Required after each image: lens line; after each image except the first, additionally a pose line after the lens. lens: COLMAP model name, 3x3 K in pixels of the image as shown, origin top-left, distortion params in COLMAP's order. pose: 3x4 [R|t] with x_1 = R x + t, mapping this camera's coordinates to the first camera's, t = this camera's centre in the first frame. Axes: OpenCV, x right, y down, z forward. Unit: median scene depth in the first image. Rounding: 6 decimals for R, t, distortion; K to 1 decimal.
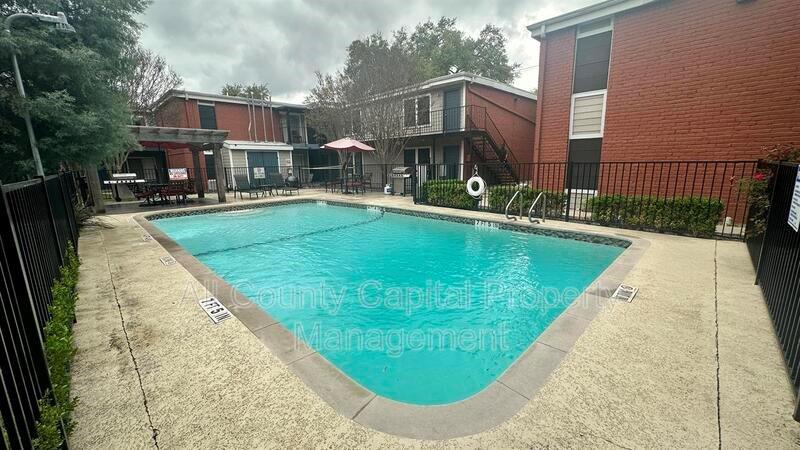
lens RADIAL K [[318.2, 0, 400.0], [0, 318.2, 225.0], [0, 0, 1]] dist [-0.000779, 0.001022]
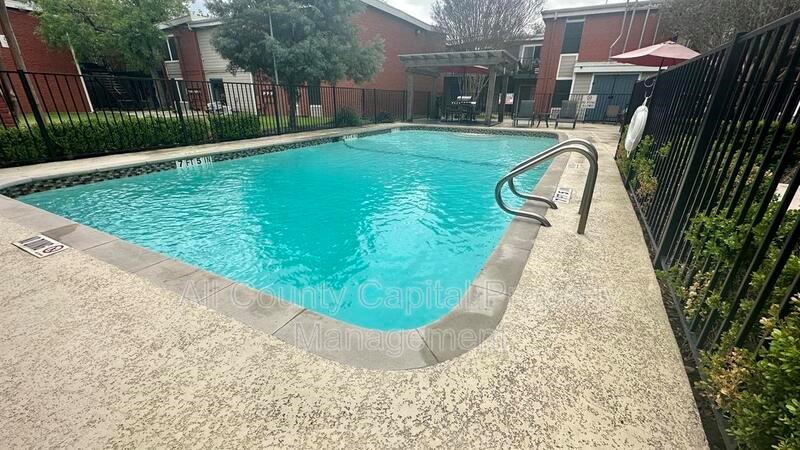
lens RADIAL K [[318.2, 0, 400.0], [0, 318.2, 225.0], [0, 0, 1]] dist [-0.000779, 0.001022]
pose [[0.313342, 0.372926, -0.873352, 0.256110], [-0.199293, 0.925009, 0.323481, -0.032797], [0.928493, 0.072693, 0.364166, 0.245936]]
